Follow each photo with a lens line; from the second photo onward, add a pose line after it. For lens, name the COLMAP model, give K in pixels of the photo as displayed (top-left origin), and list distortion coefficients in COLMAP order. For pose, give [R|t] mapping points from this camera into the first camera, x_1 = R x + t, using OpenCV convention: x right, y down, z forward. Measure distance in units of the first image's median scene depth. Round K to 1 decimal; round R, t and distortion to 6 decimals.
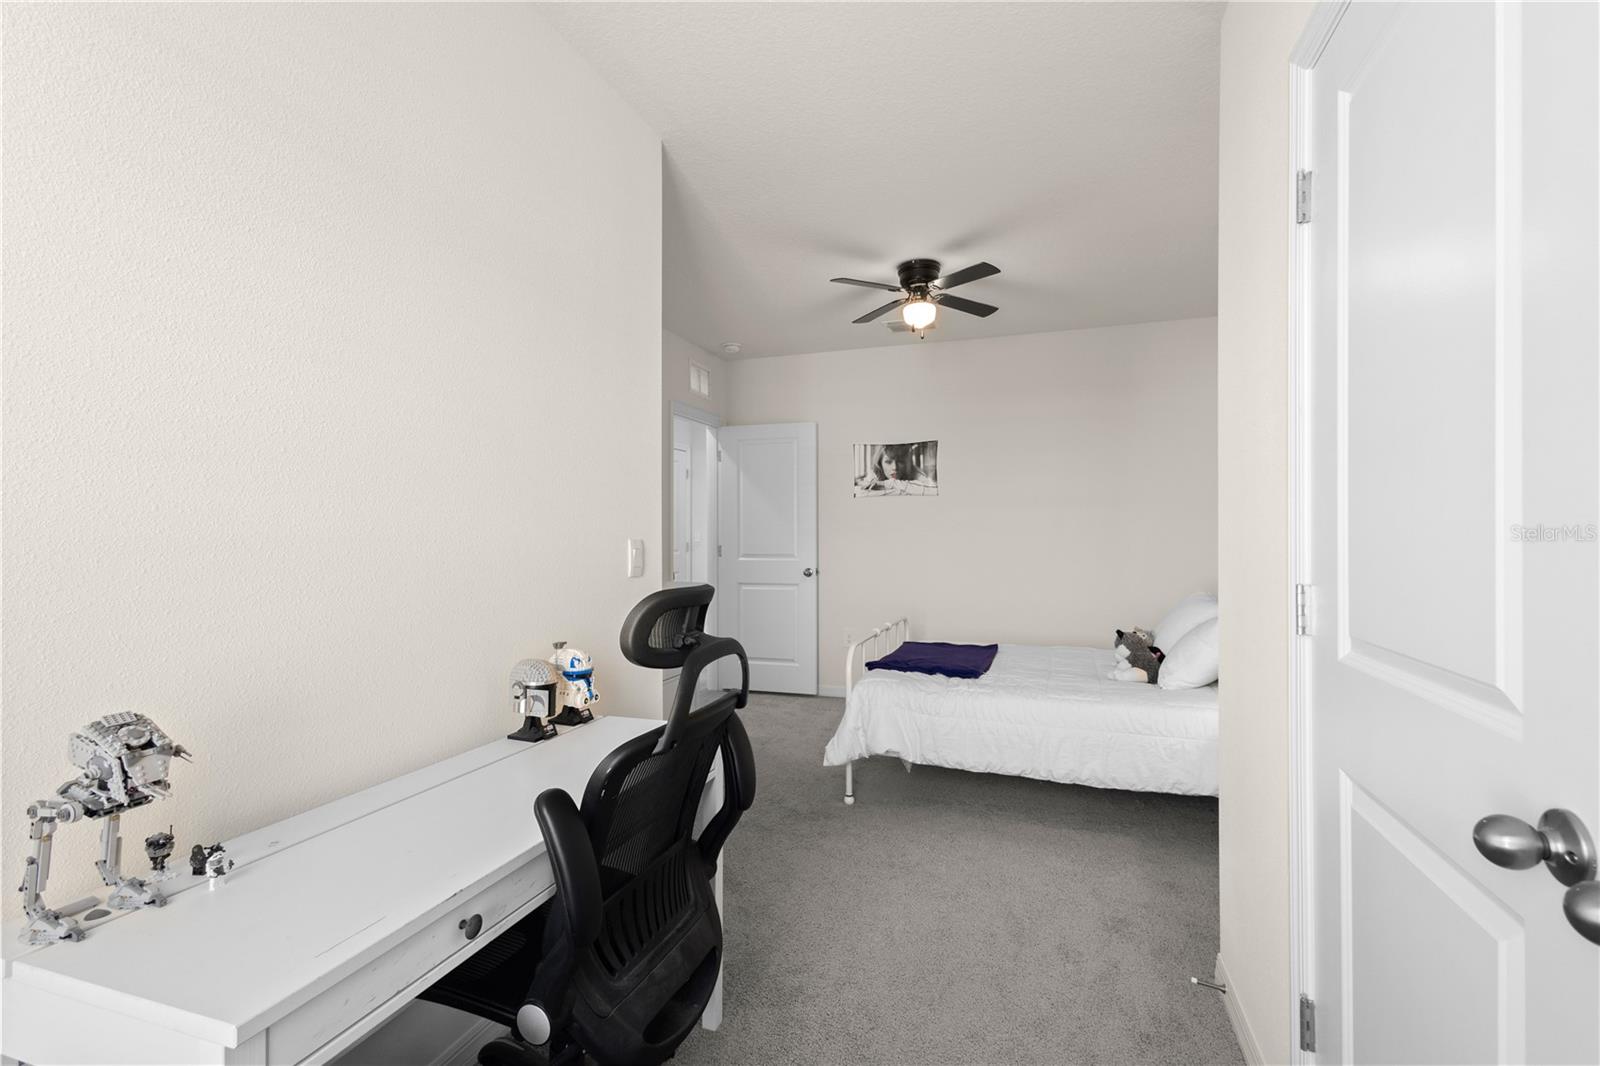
lens RADIAL K [[744.9, 0, 797.3], [0, 744.9, 531.3], [0, 0, 1]] dist [0.009064, 0.000451]
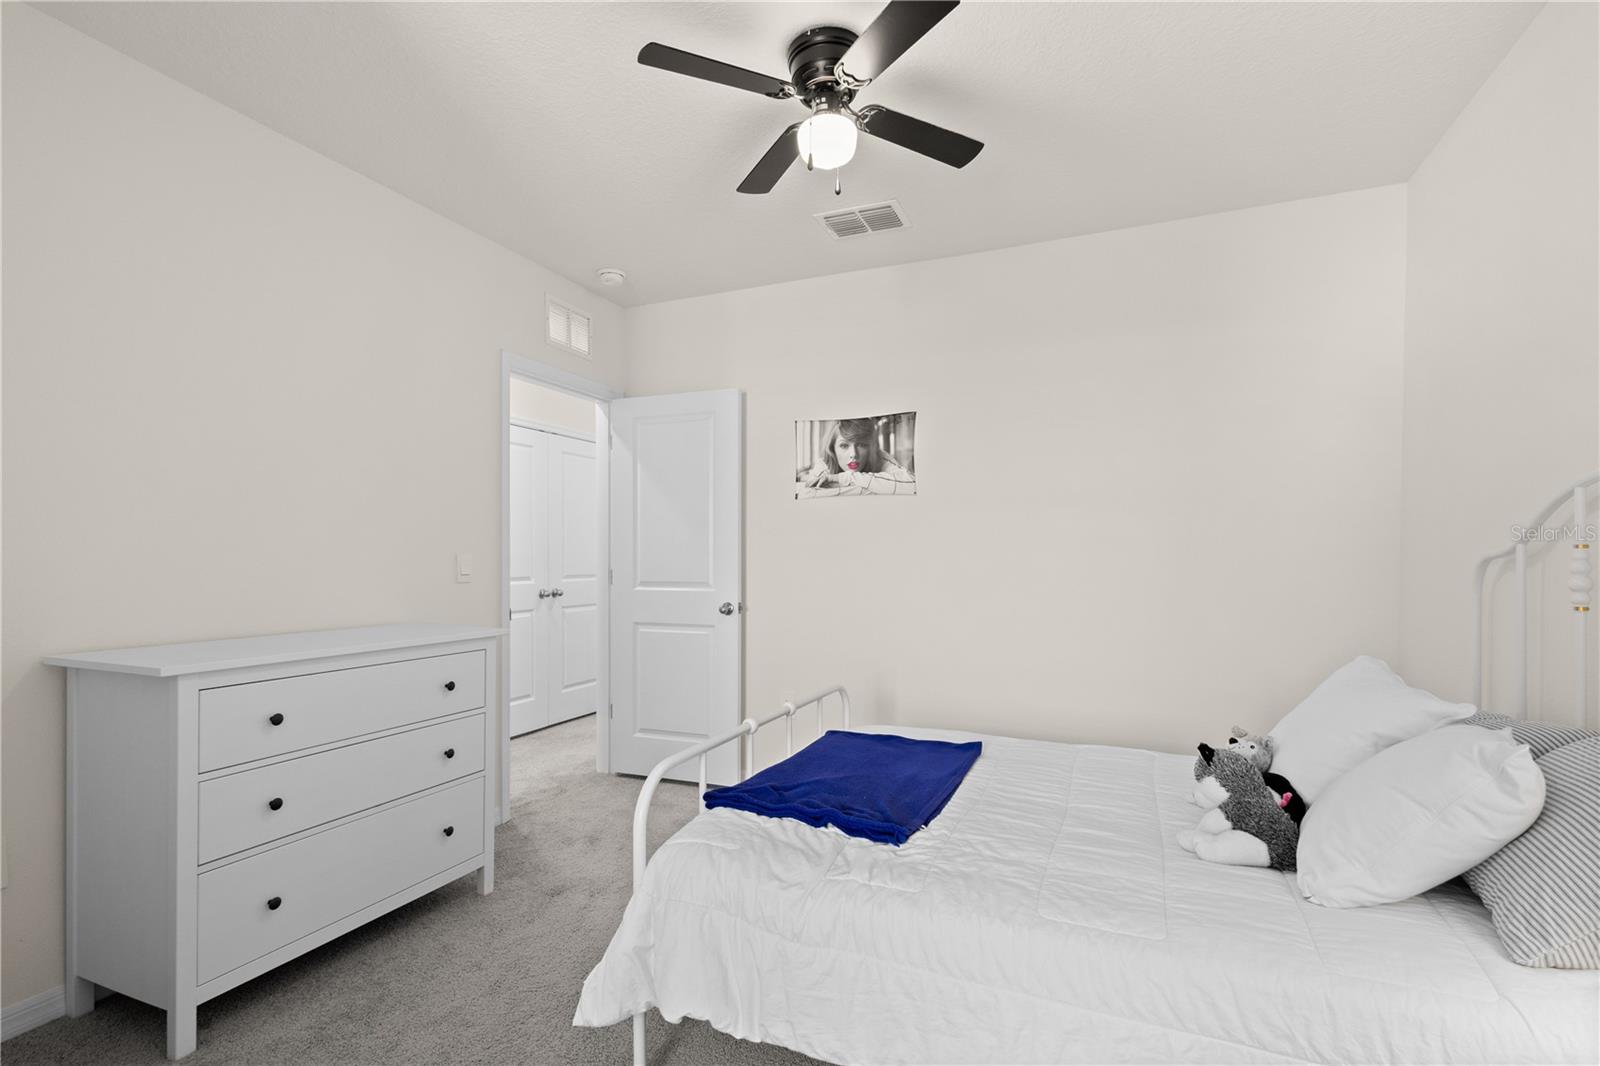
lens RADIAL K [[744.9, 0, 810.3], [0, 744.9, 572.5], [0, 0, 1]] dist [0.009064, 0.000451]
pose [[0.998273, 0.003400, -0.058648, 0.132957], [-0.002118, 0.999758, 0.021896, 0.006816], [0.058709, -0.021734, 0.998039, 0.328118]]
